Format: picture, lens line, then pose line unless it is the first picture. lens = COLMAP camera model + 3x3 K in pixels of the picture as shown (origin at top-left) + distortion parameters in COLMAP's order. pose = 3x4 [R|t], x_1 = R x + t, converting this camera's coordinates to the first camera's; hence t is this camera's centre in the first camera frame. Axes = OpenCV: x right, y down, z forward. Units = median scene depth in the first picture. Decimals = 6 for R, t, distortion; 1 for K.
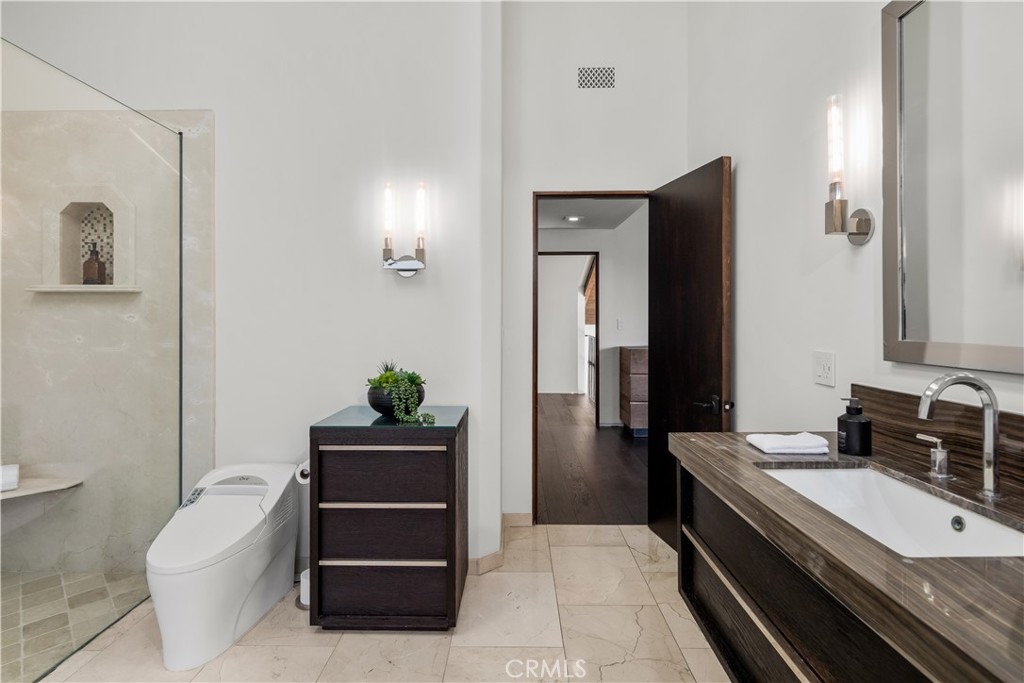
lens RADIAL K [[504.4, 0, 515.7], [0, 504.4, 322.6], [0, 0, 1]] dist [0.000478, -0.000472]
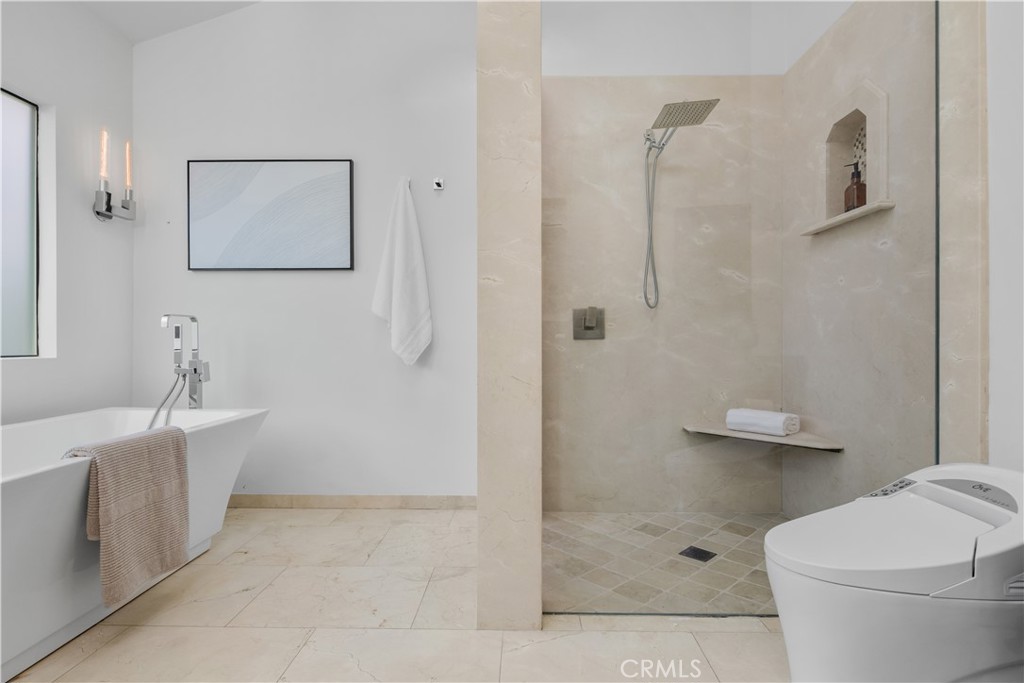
lens RADIAL K [[514.1, 0, 512.0], [0, 514.1, 341.5], [0, 0, 1]] dist [0.000153, -0.001471]
pose [[-0.006063, 0.000358, -0.999982, 0.011727], [-0.004831, 0.999988, 0.000387, 0.138710], [0.999970, 0.004833, -0.006061, 0.447607]]
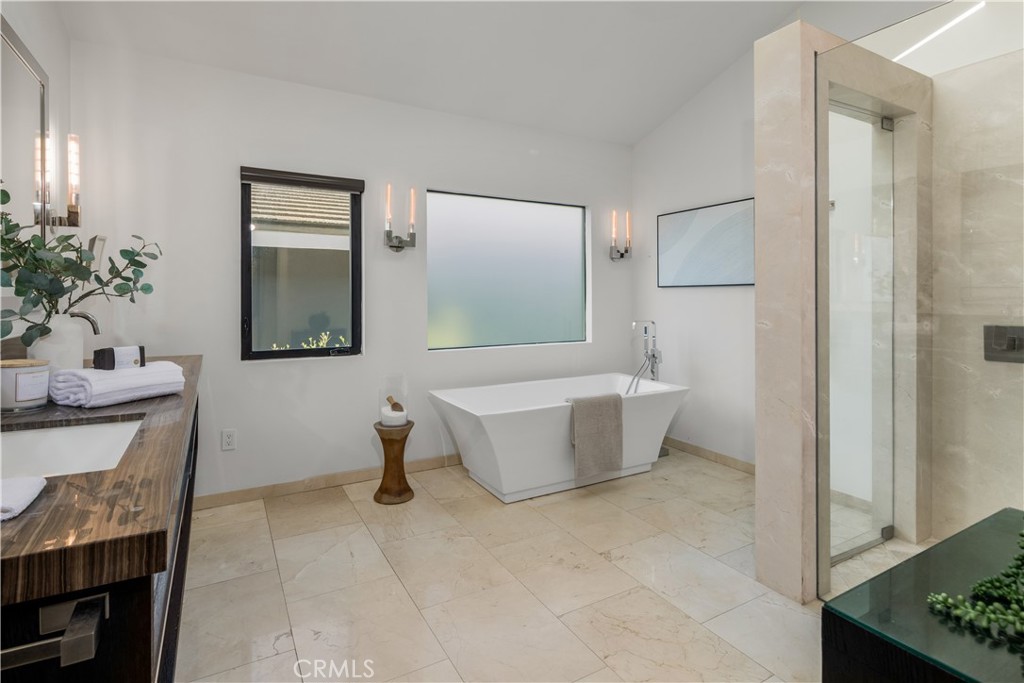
lens RADIAL K [[507.5, 0, 512.0], [0, 507.5, 291.5], [0, 0, 1]] dist [0.000770, -0.000216]
pose [[-0.864553, -0.001457, -0.502539, 0.166274], [0.001329, 0.999986, -0.005186, 0.009502], [0.502540, -0.005151, -0.864539, 0.948985]]
